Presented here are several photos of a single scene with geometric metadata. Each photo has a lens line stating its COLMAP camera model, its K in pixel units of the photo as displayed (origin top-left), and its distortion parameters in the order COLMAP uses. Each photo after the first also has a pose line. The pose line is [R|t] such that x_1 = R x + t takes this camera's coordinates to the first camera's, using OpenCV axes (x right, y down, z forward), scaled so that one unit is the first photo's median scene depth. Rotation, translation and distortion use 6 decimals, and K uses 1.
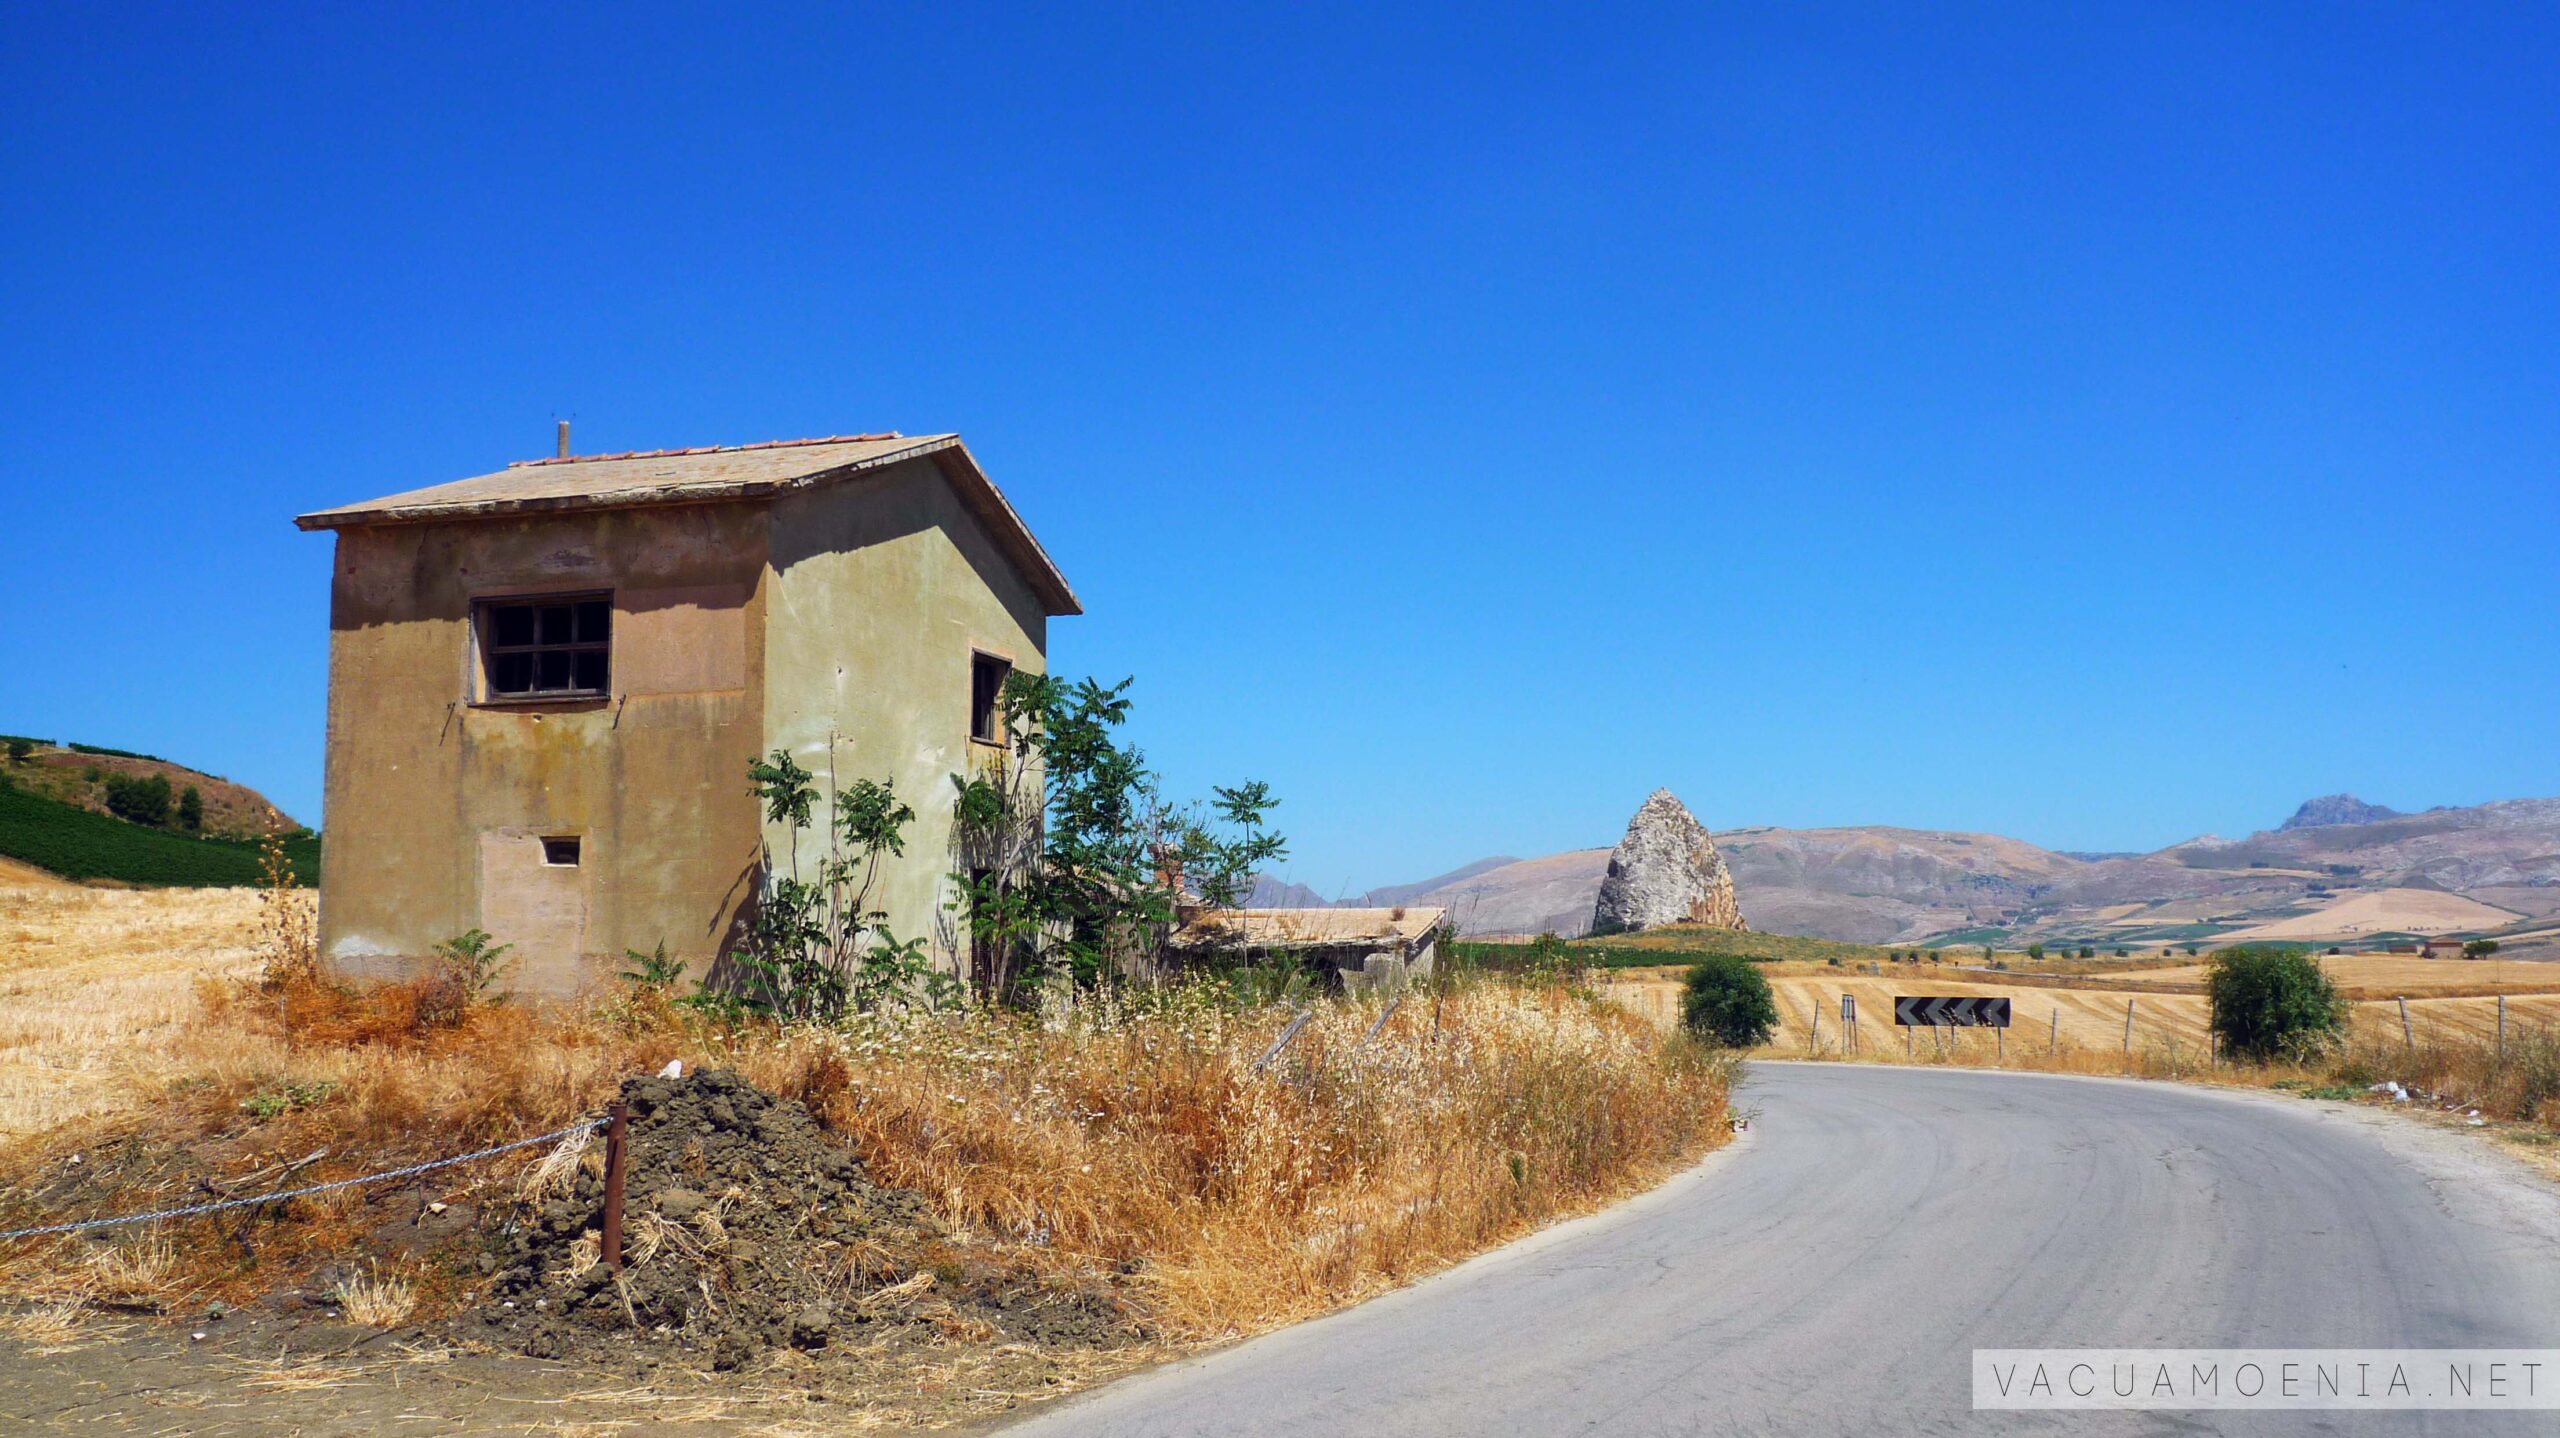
lens RADIAL K [[2122.7, 0, 1280.0], [0, 2122.7, 719.0], [0, 0, 1]] dist [-0.014185, -0.001875]
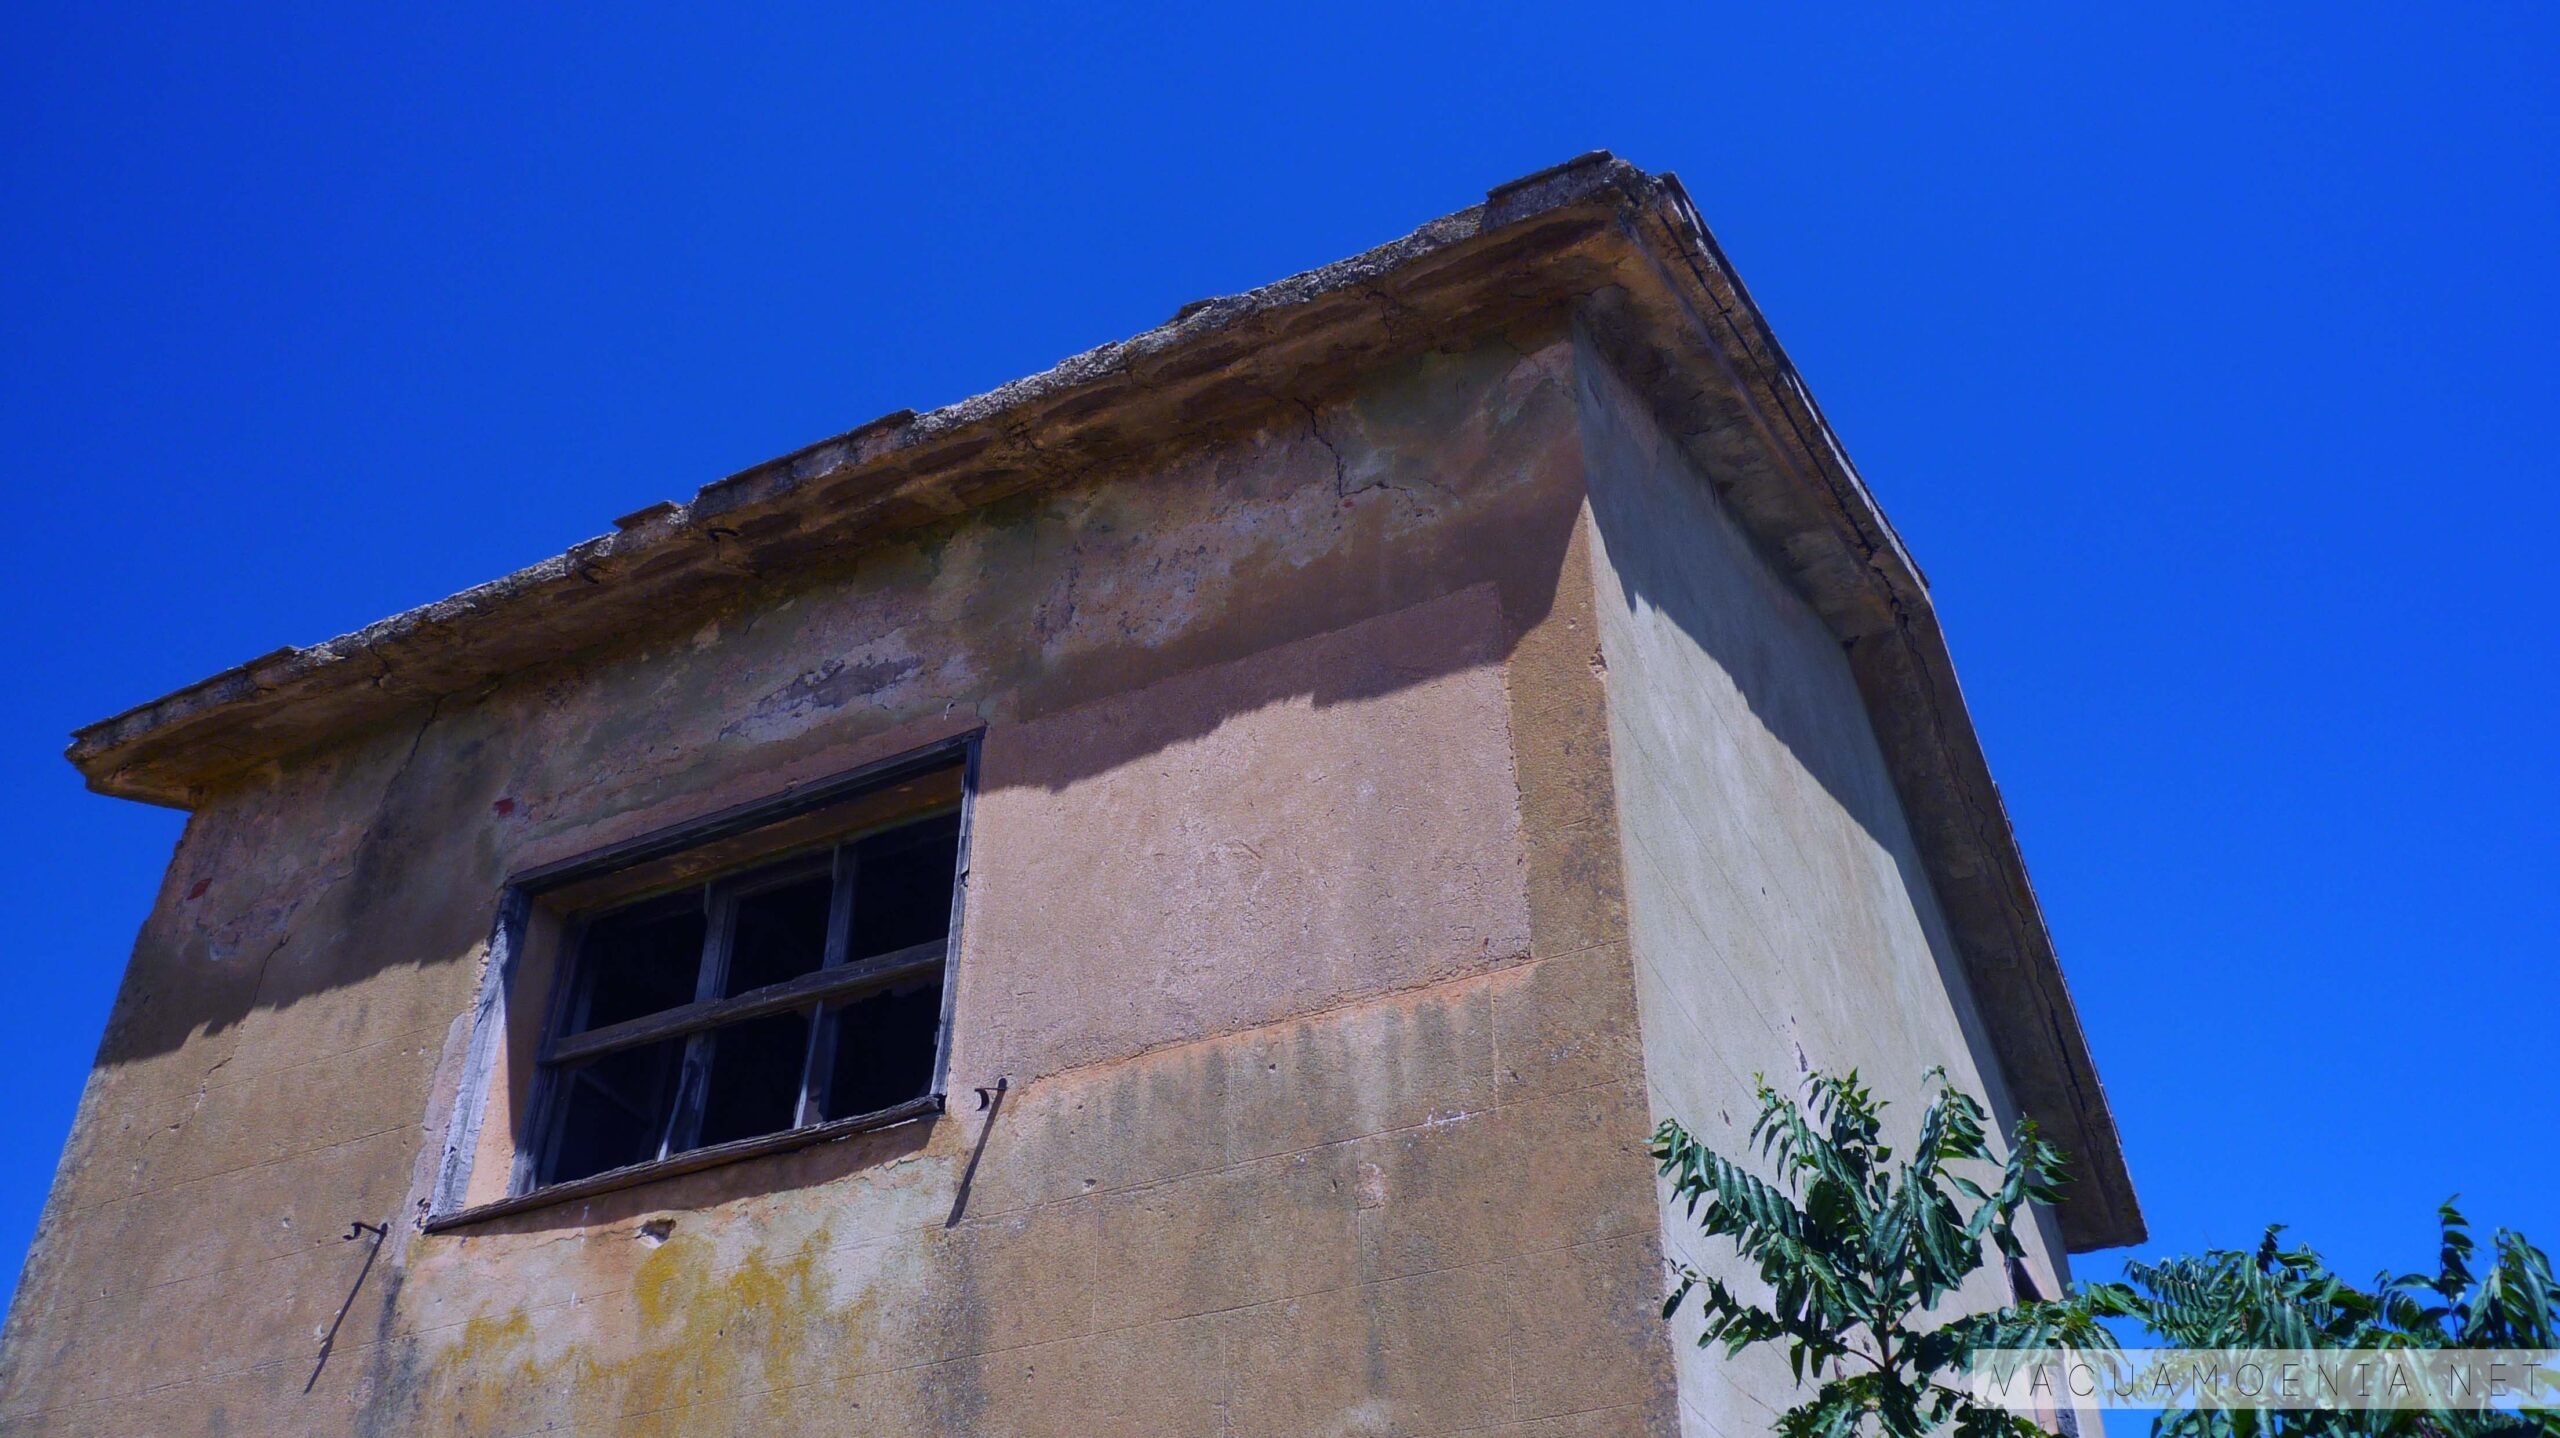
lens RADIAL K [[2138.9, 0, 1290.9], [0, 2138.9, 724.3], [0, 0, 1]] dist [-0.050934, 0.044357]
pose [[0.984963, -0.095777, -0.143784, -0.236528], [0.013766, 0.873124, -0.487305, 0.070392], [0.172213, 0.477998, 0.861313, 0.772293]]
